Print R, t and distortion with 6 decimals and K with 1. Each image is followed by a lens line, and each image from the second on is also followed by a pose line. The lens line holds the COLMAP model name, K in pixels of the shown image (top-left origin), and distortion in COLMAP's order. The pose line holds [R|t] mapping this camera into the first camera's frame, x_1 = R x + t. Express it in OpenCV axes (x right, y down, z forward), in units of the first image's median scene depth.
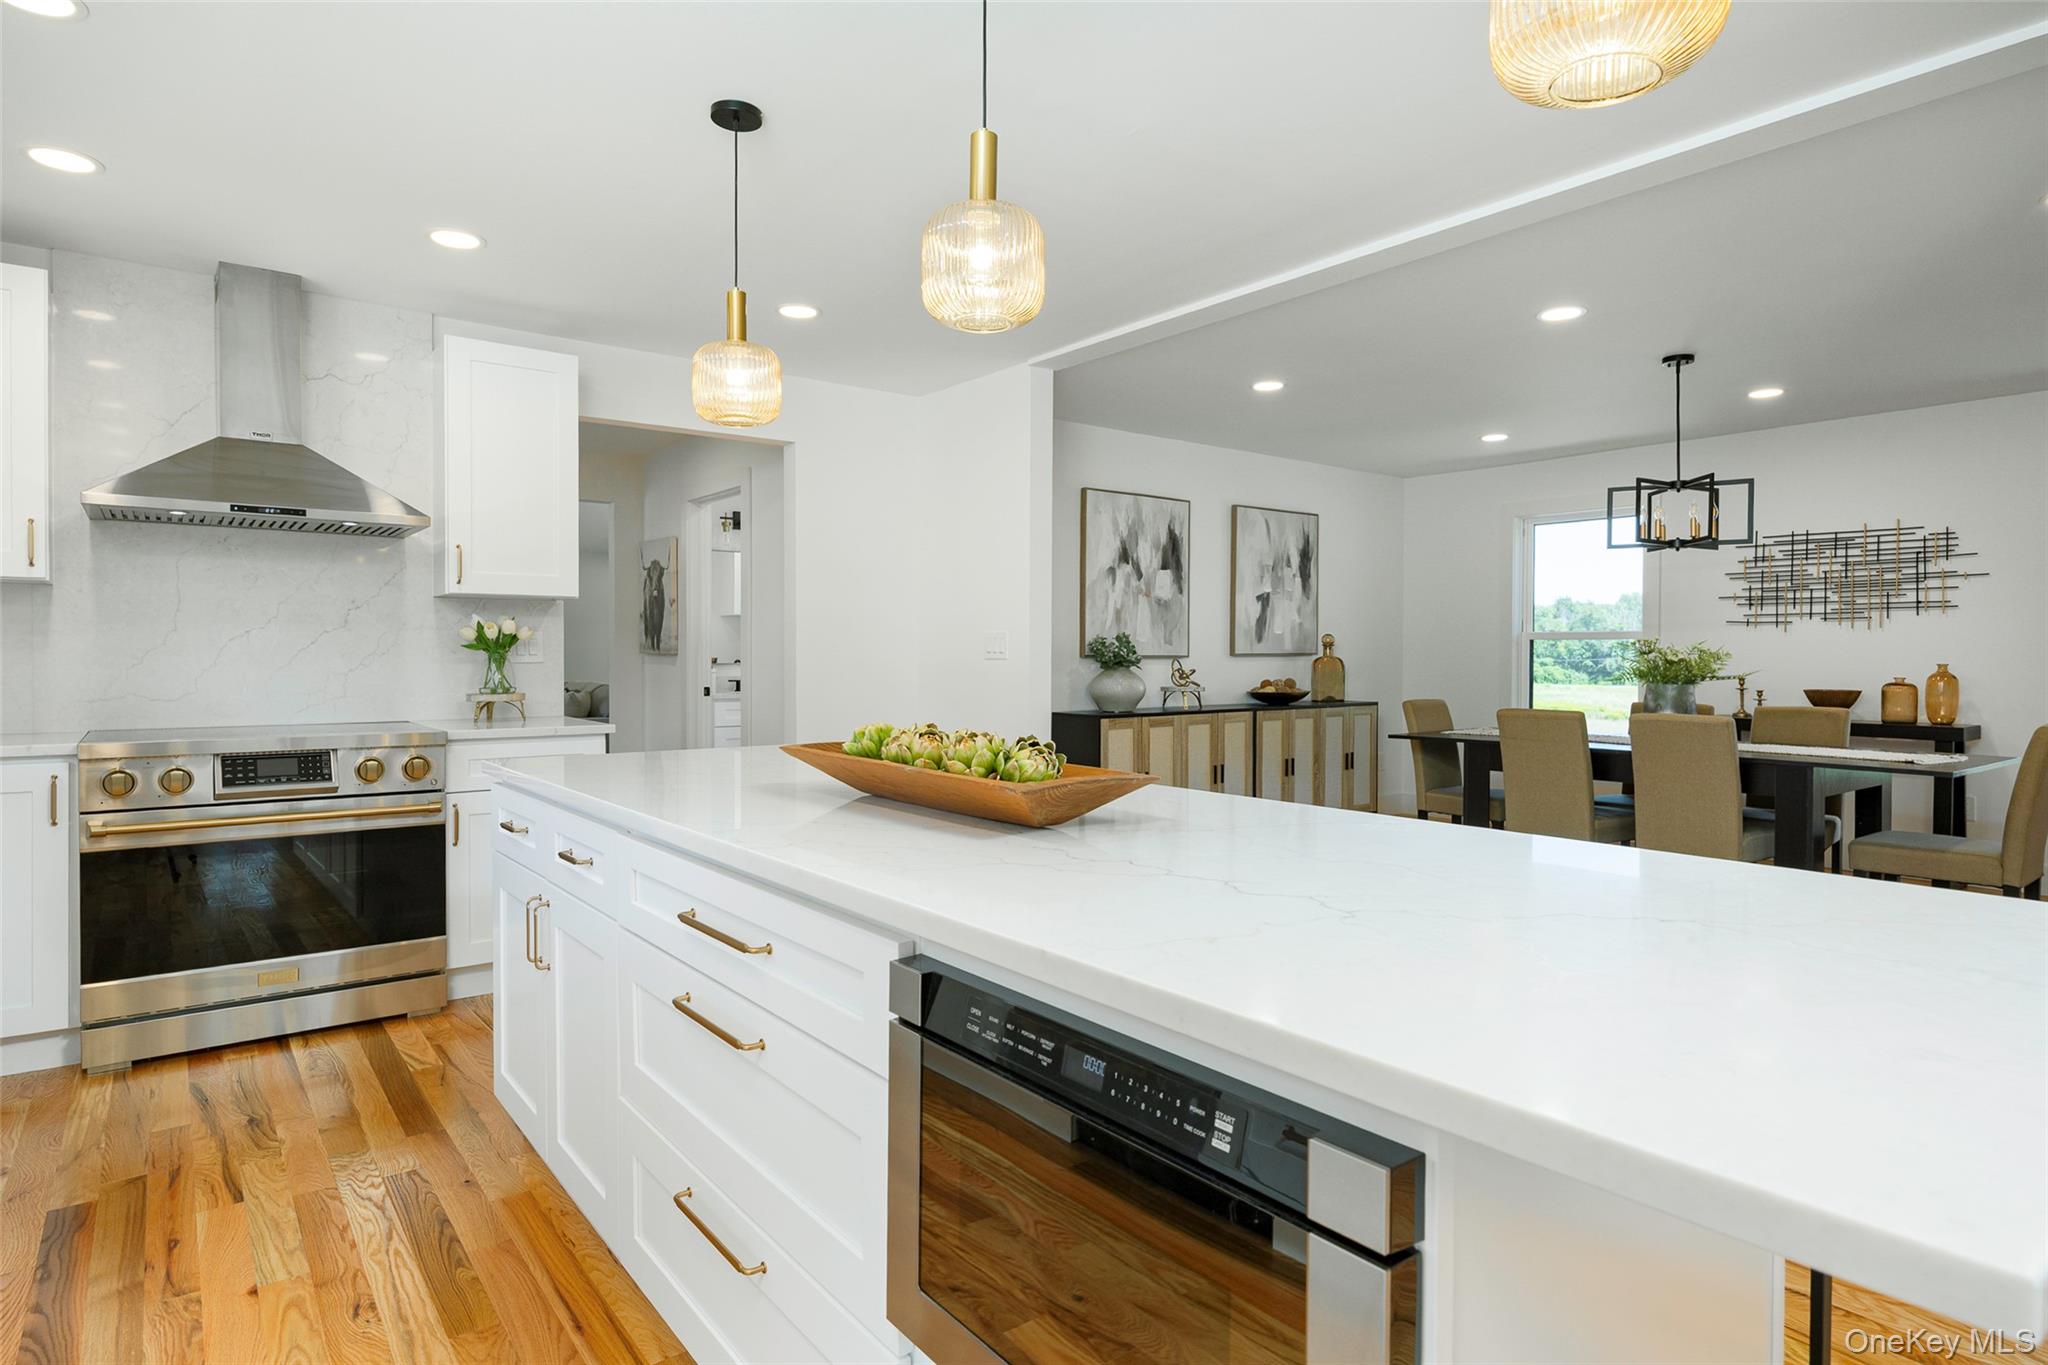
lens RADIAL K [[1103.0, 0, 1026.6], [0, 1103.0, 661.2], [0, 0, 1]] dist [-0.001505, 0.000337]
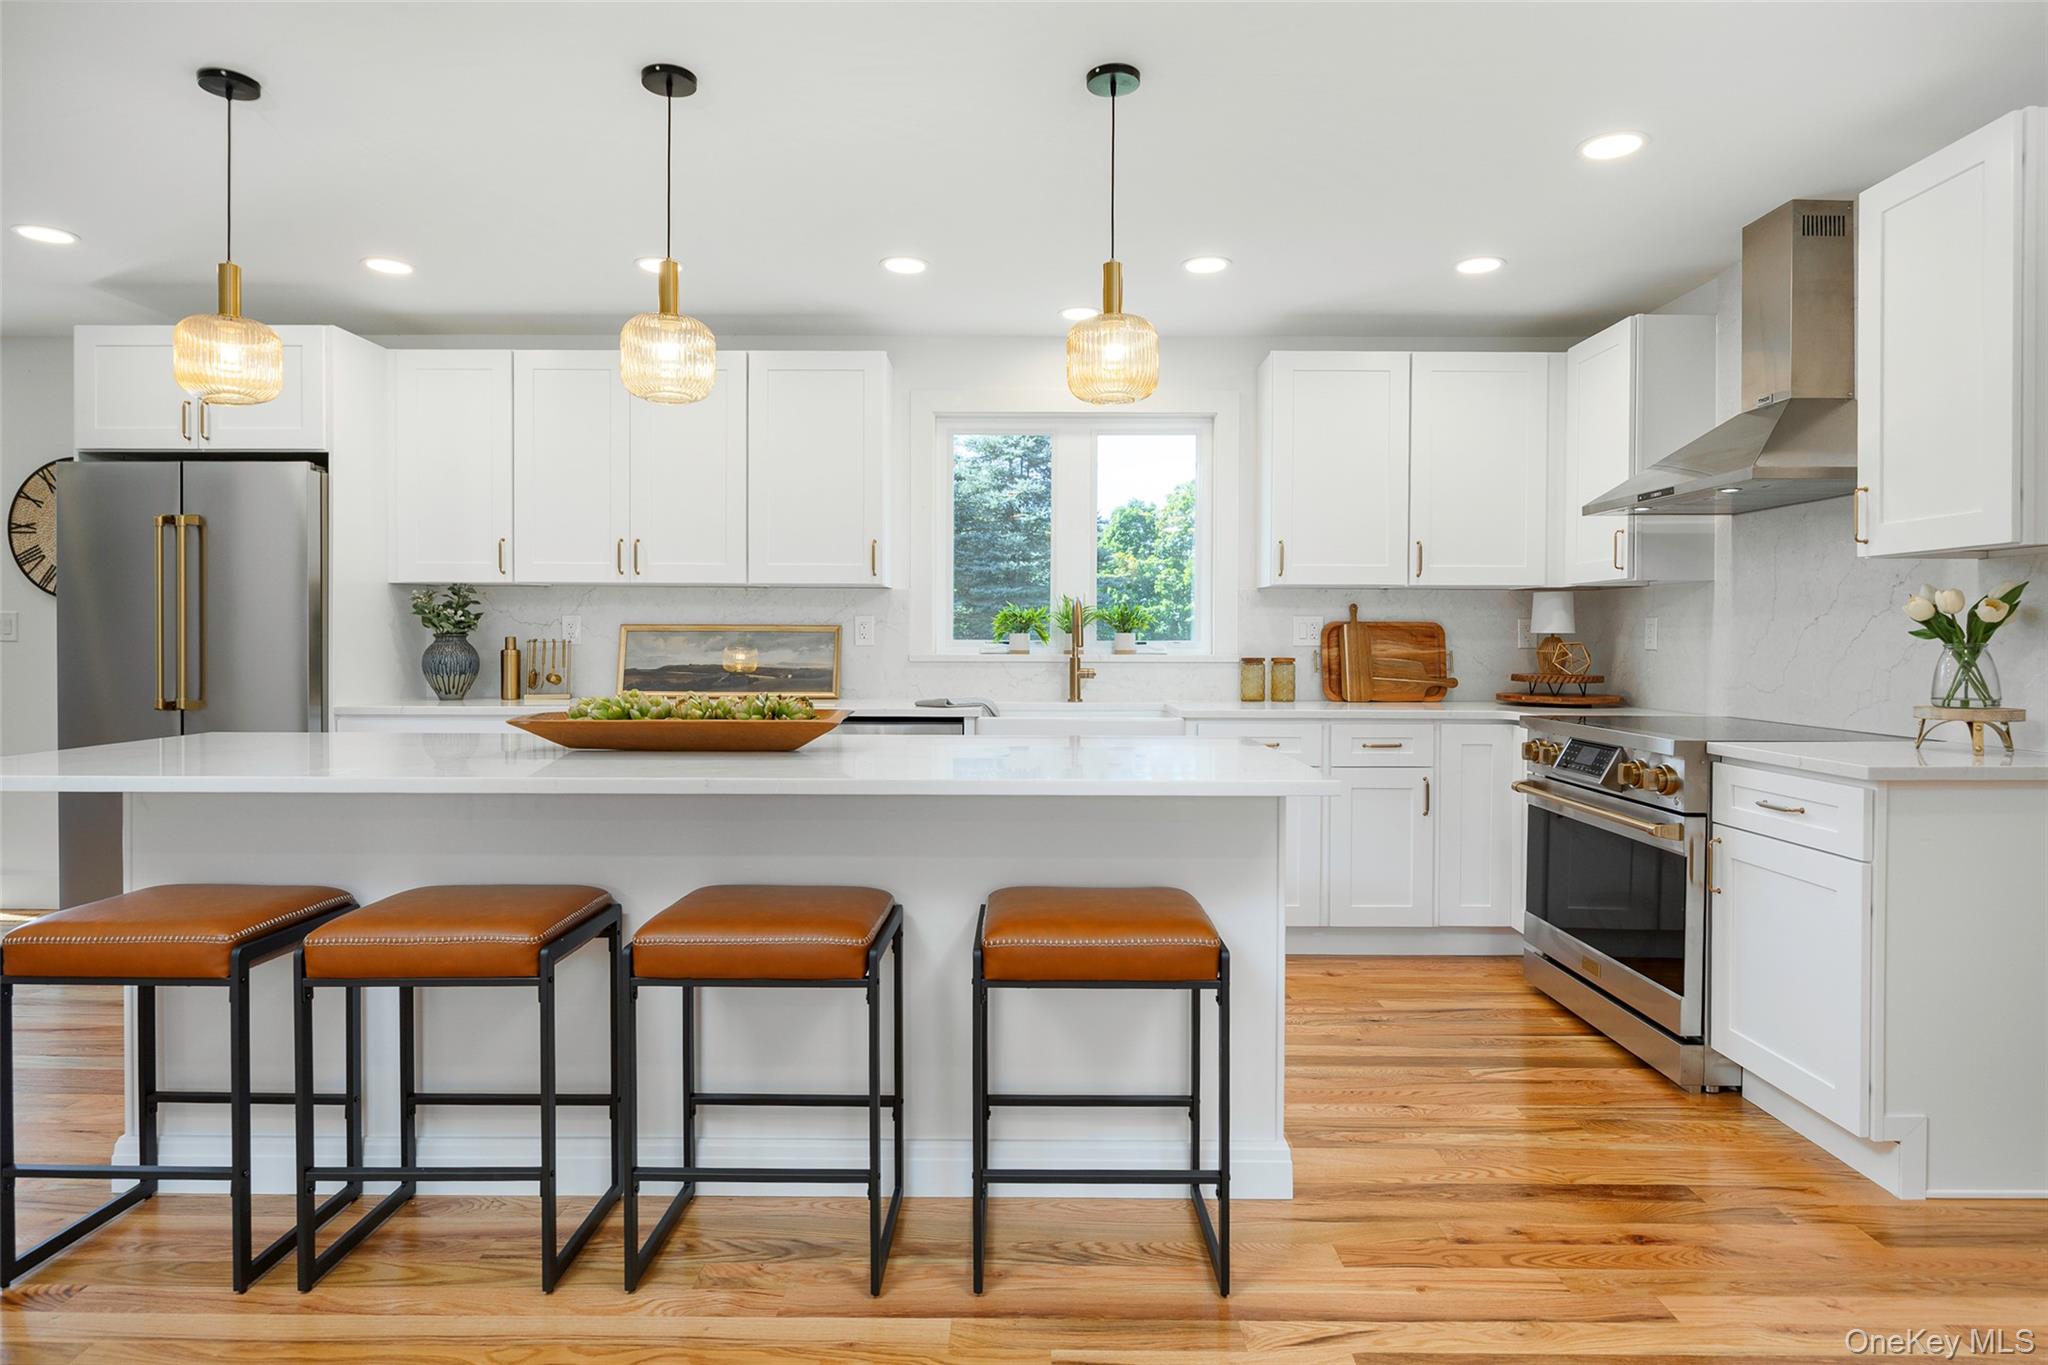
lens RADIAL K [[1127.8, 0, 1024.6], [0, 1127.8, 655.9], [0, 0, 1]] dist [0.001567, -0.000247]
pose [[-0.619844, 0.008033, -0.784684, 0.226106], [-0.009304, 0.999802, 0.017585, -0.004290], [0.784670, 0.018201, -0.619647, 0.647374]]
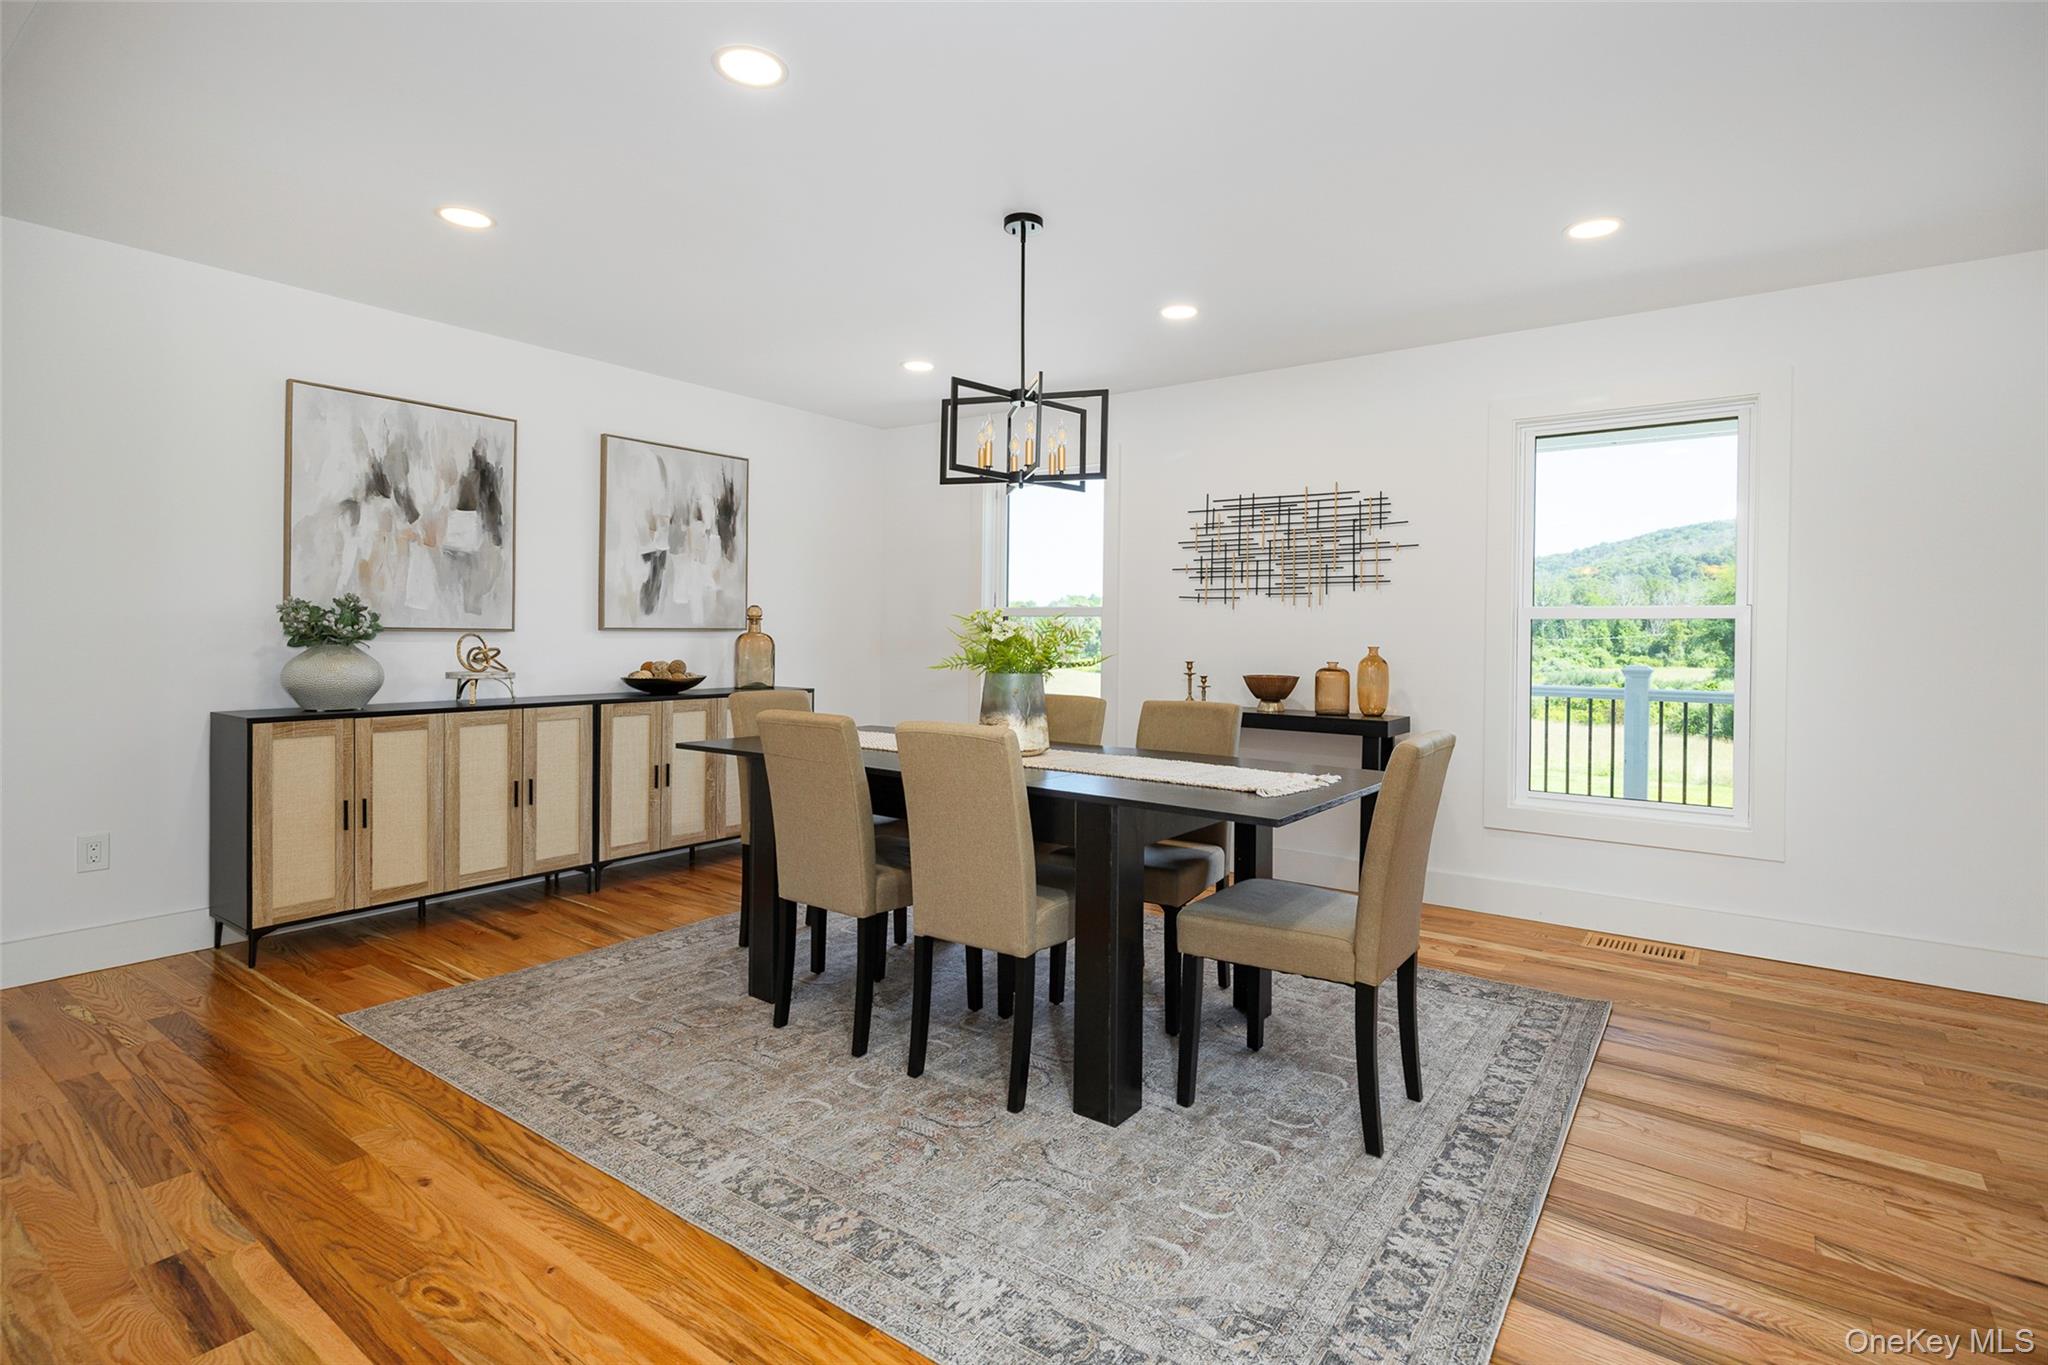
lens RADIAL K [[975.2, 0, 1036.6], [0, 975.2, 630.8], [0, 0, 1]] dist [0.001061, -0.000507]
pose [[0.962684, 0.009743, 0.270453, 0.329442], [-0.007363, 0.999925, -0.009814, -0.000387], [-0.270528, 0.007456, 0.962683, 0.295944]]
